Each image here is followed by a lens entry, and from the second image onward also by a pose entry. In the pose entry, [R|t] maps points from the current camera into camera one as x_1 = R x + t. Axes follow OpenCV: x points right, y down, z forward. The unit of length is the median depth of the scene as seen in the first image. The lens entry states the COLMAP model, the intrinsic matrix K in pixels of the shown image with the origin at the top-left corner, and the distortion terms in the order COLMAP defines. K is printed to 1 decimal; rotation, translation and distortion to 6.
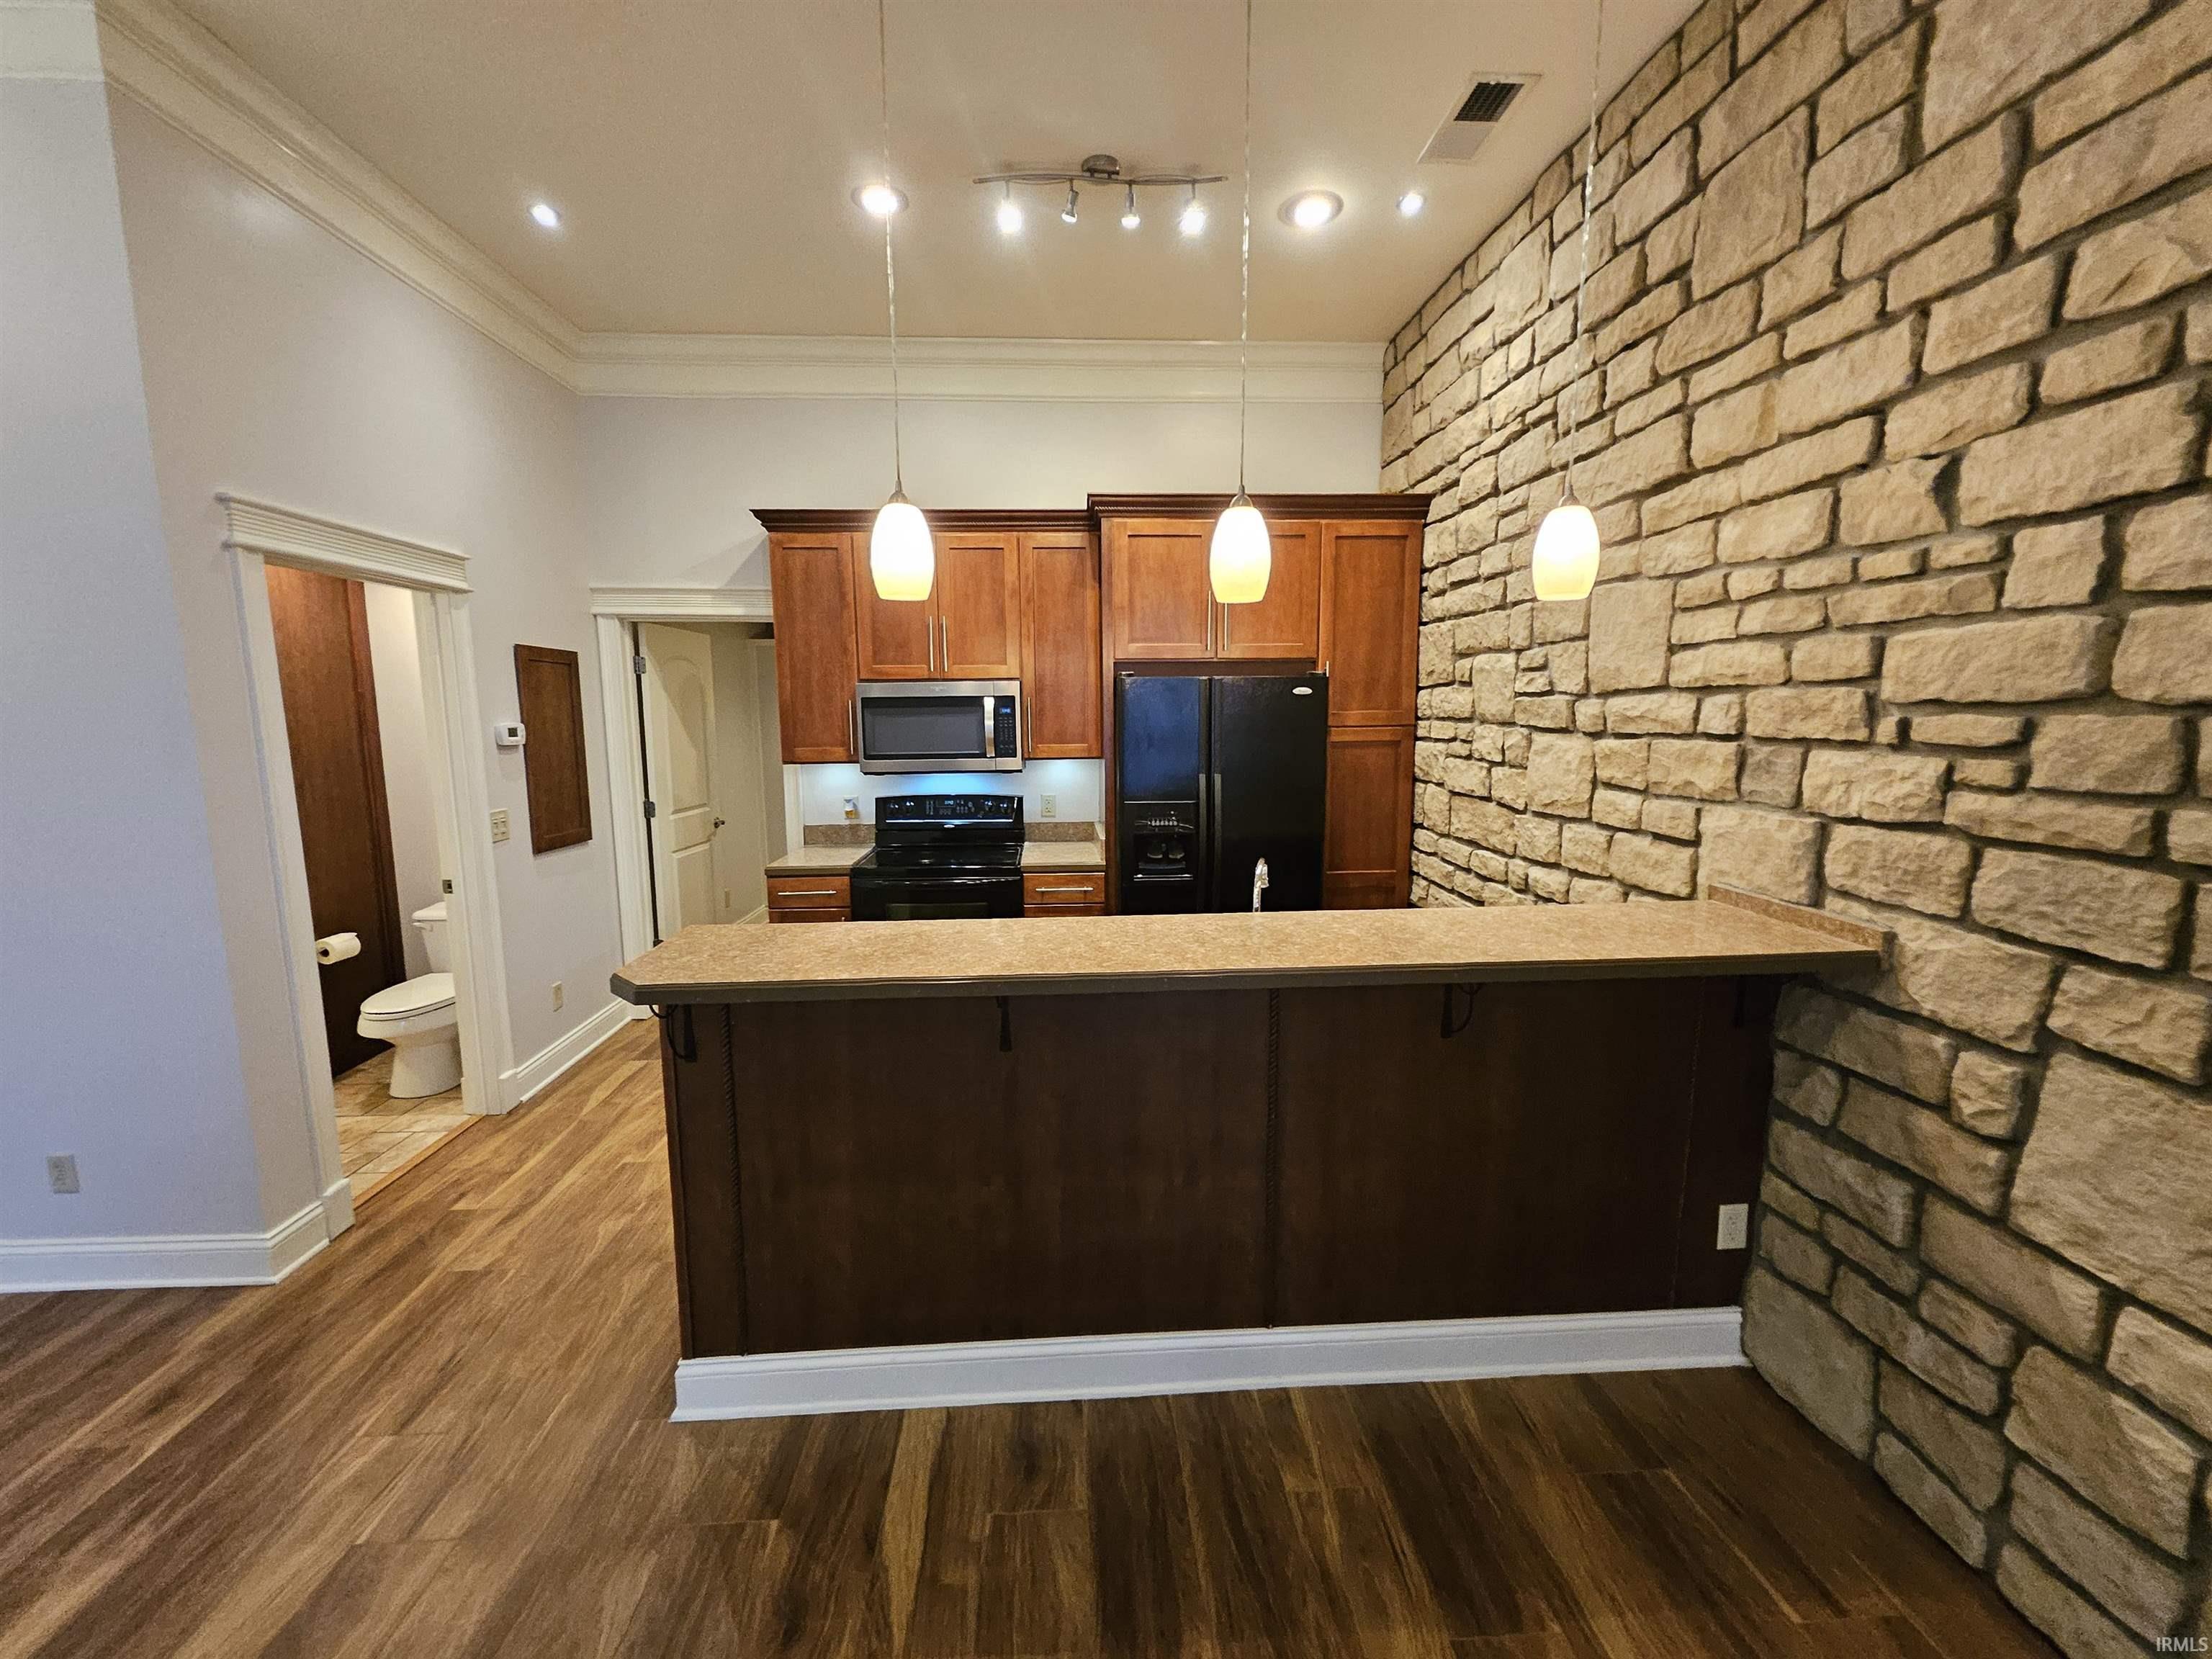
lens RADIAL K [[867.8, 0, 1104.5], [0, 867.8, 830.1], [0, 0, 1]] dist [0.007053, -0.002534]
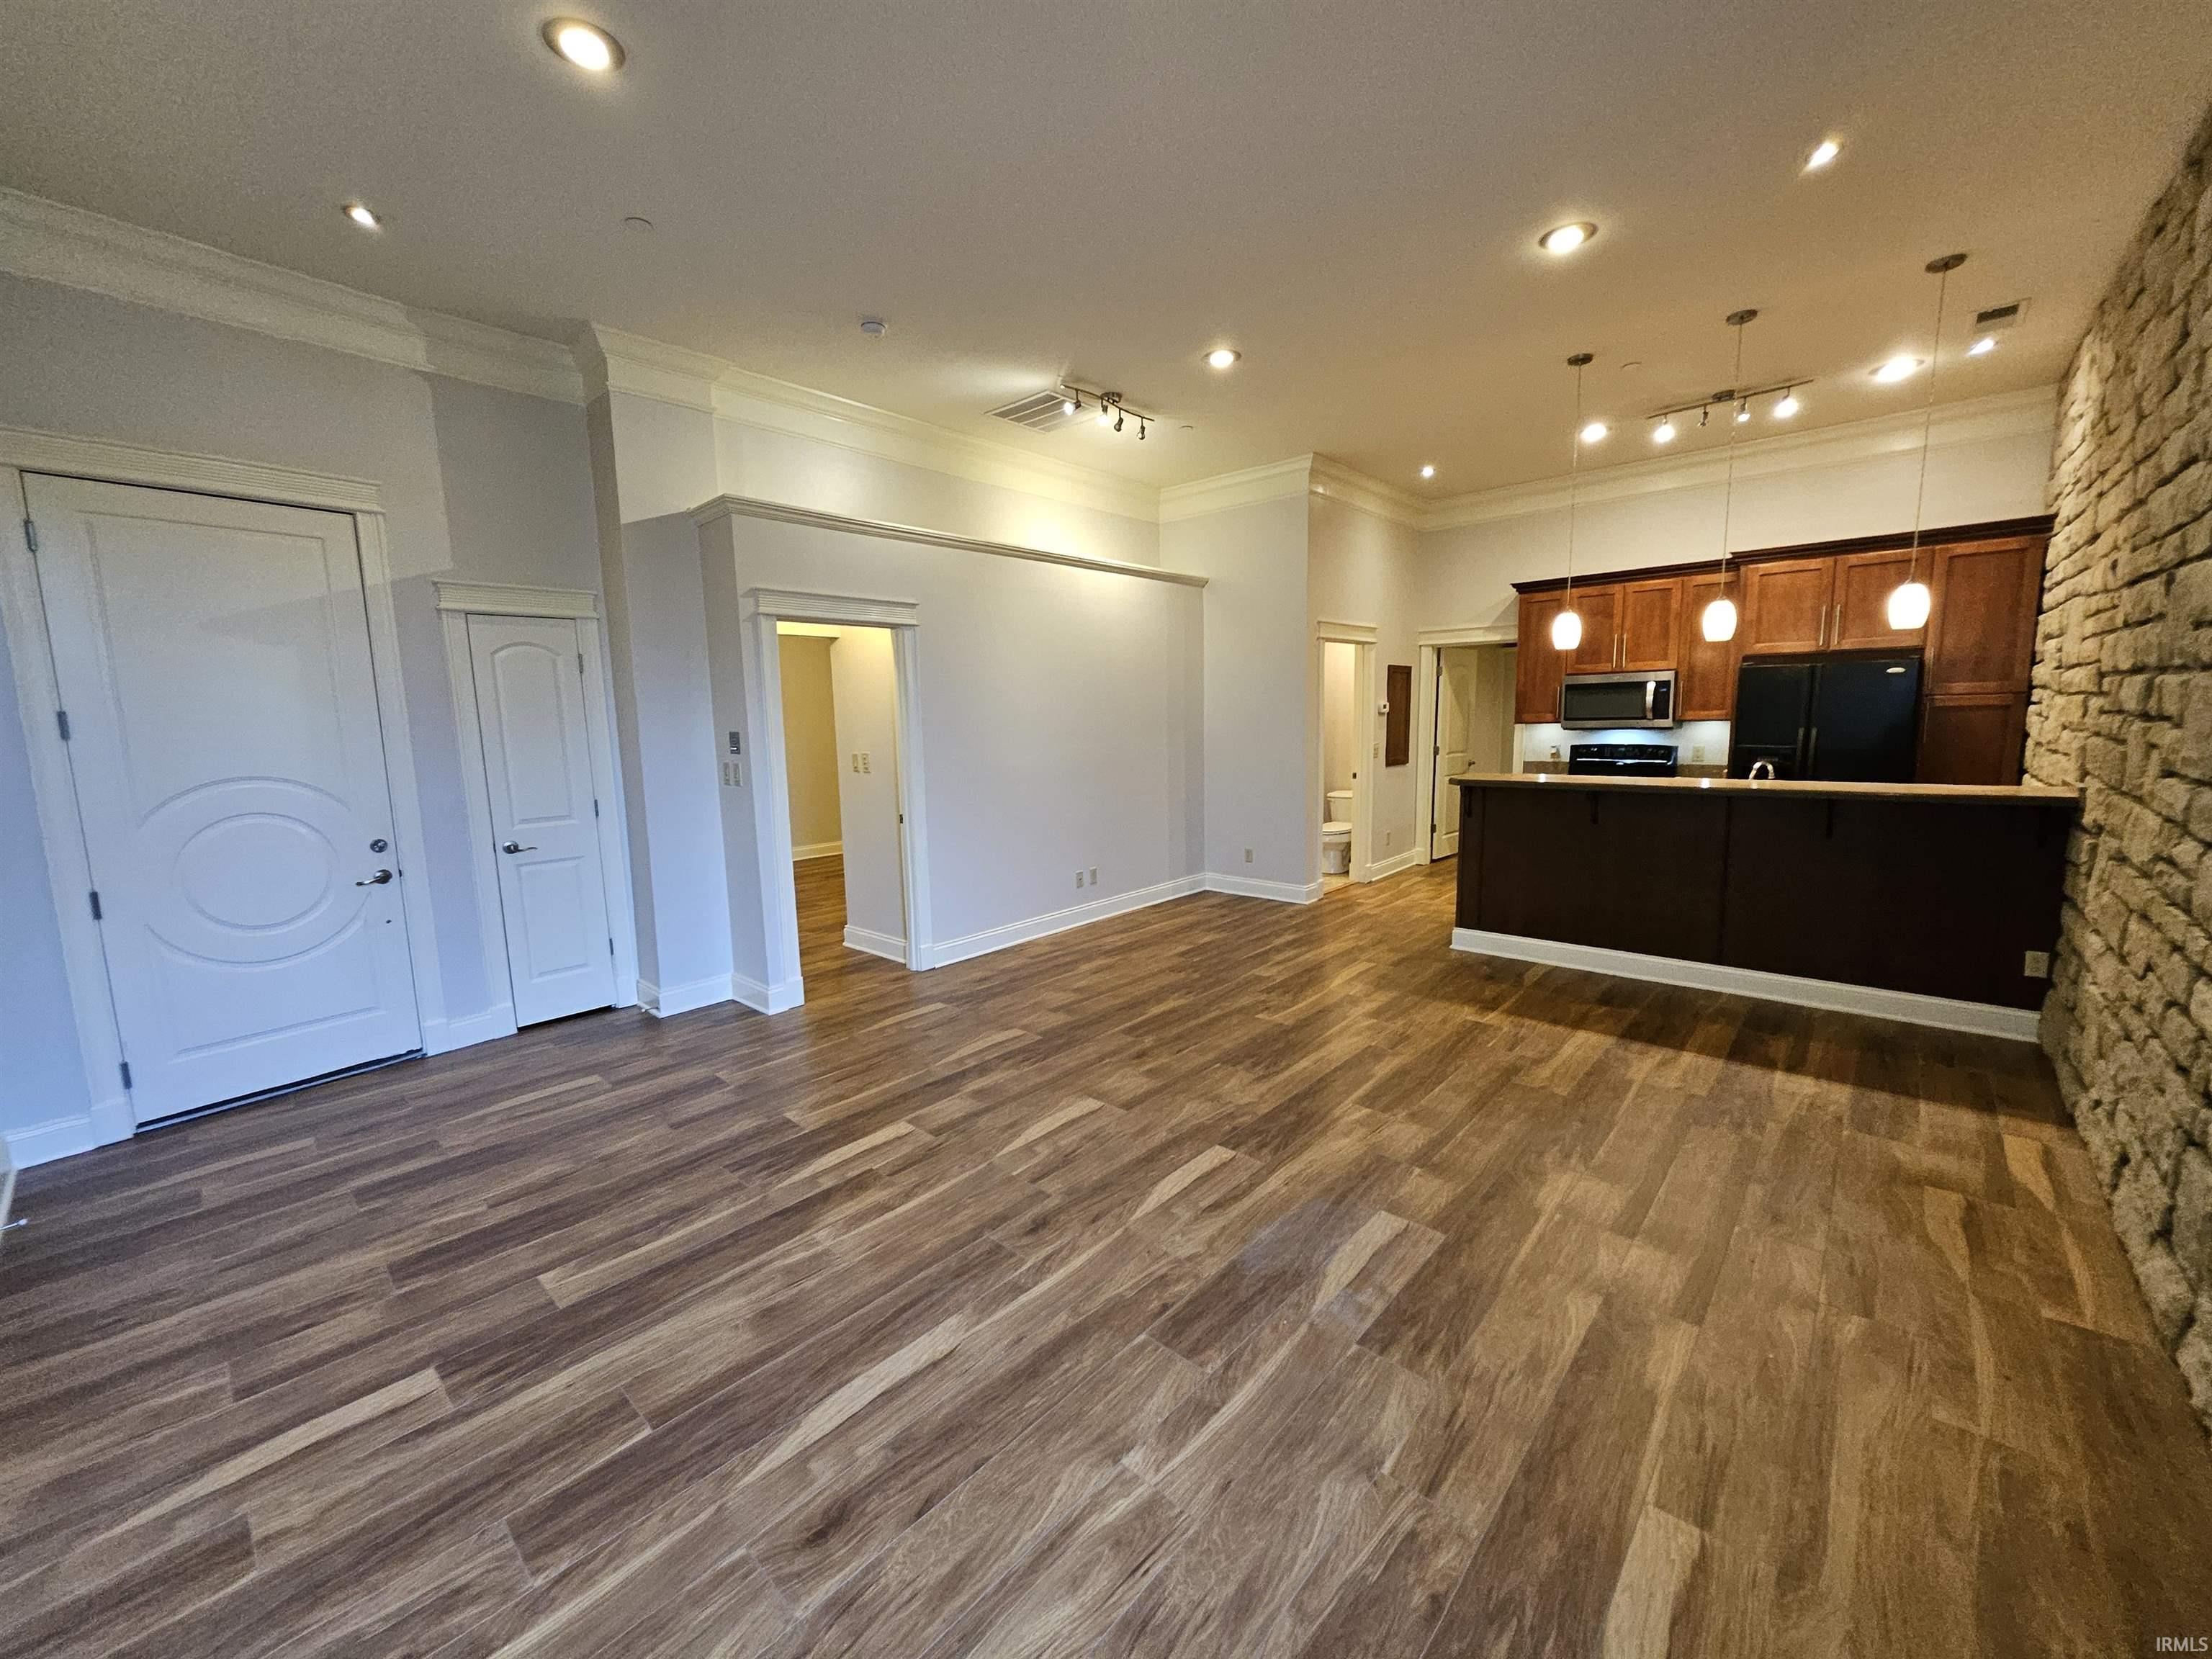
lens RADIAL K [[867.8, 0, 1102.0], [0, 867.8, 827.6], [0, 0, 1]] dist [0.007053, -0.002534]
pose [[0.698570, 0.084858, -0.710492, 0.564609], [-0.078388, 0.996042, 0.041890, 0.223650], [0.711235, 0.026431, 0.702457, -1.483749]]
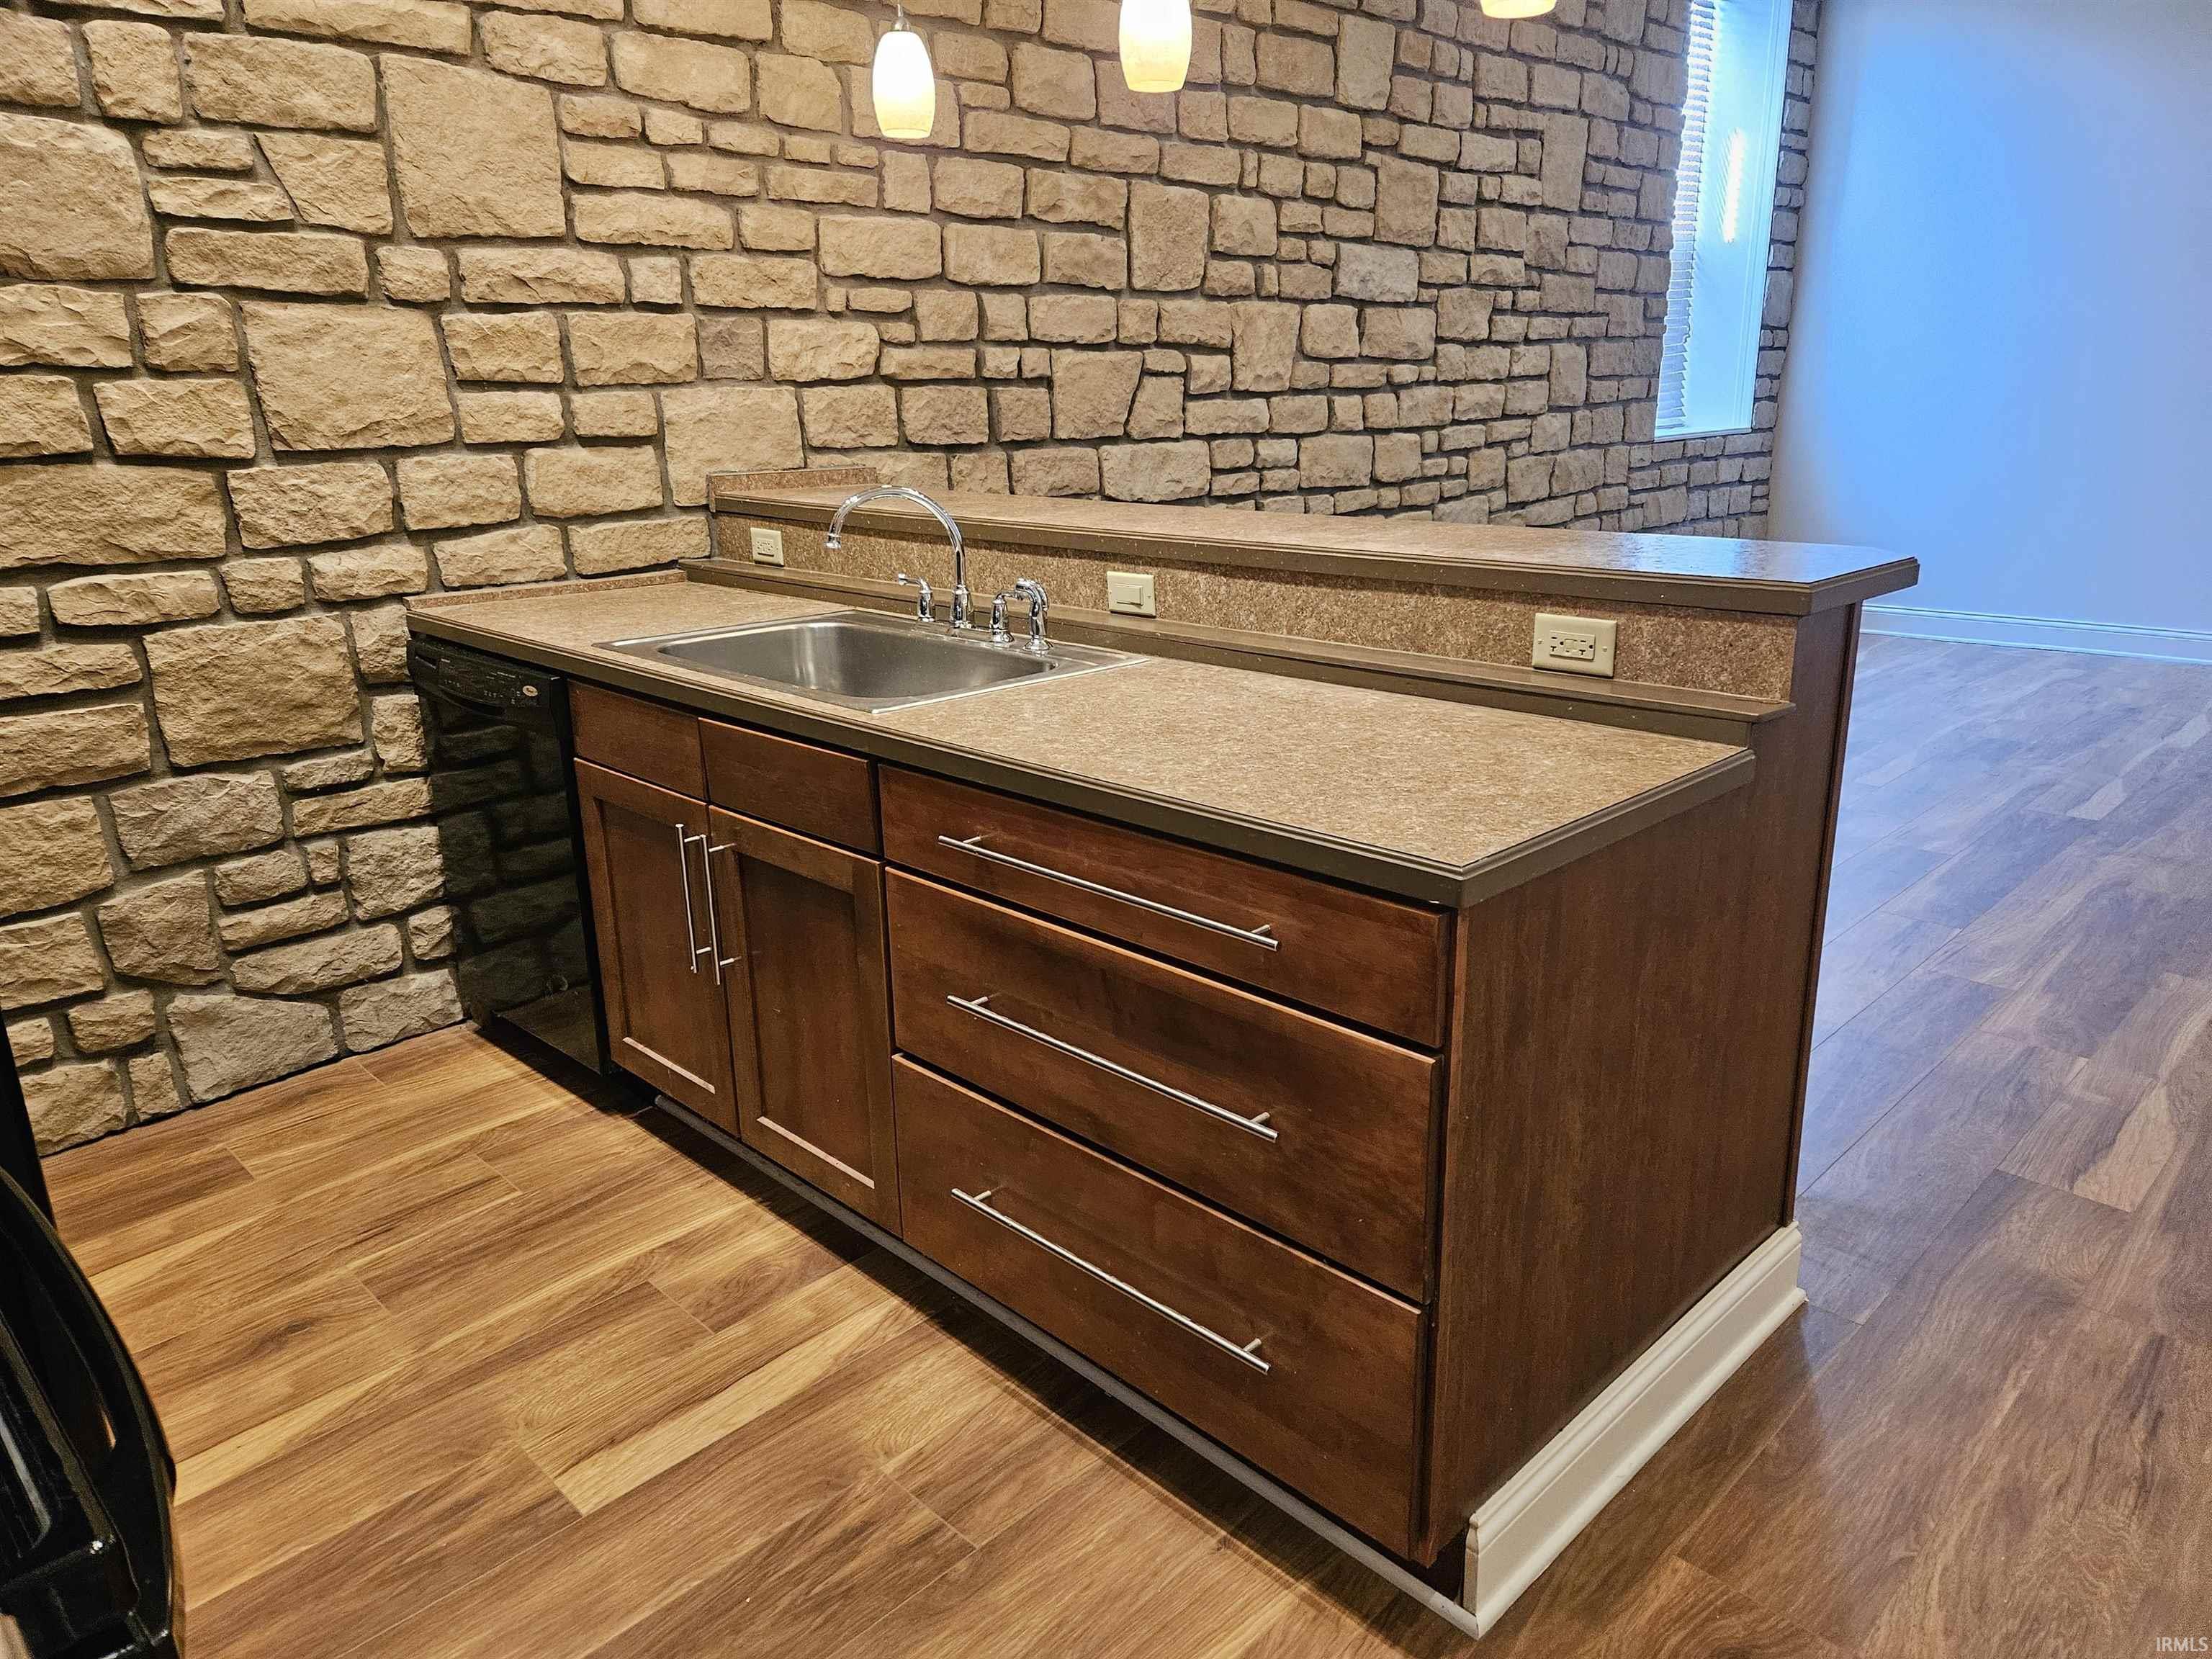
lens RADIAL K [[1474.7, 0, 1136.6], [0, 1474.7, 827.3], [0, 0, 1]] dist [0.065575, -0.048488]
pose [[-0.672318, -0.195207, 0.714061, -0.758986], [0.125272, 0.920690, 0.369643, -0.114095], [-0.729586, 0.337969, -0.594543, 1.629903]]
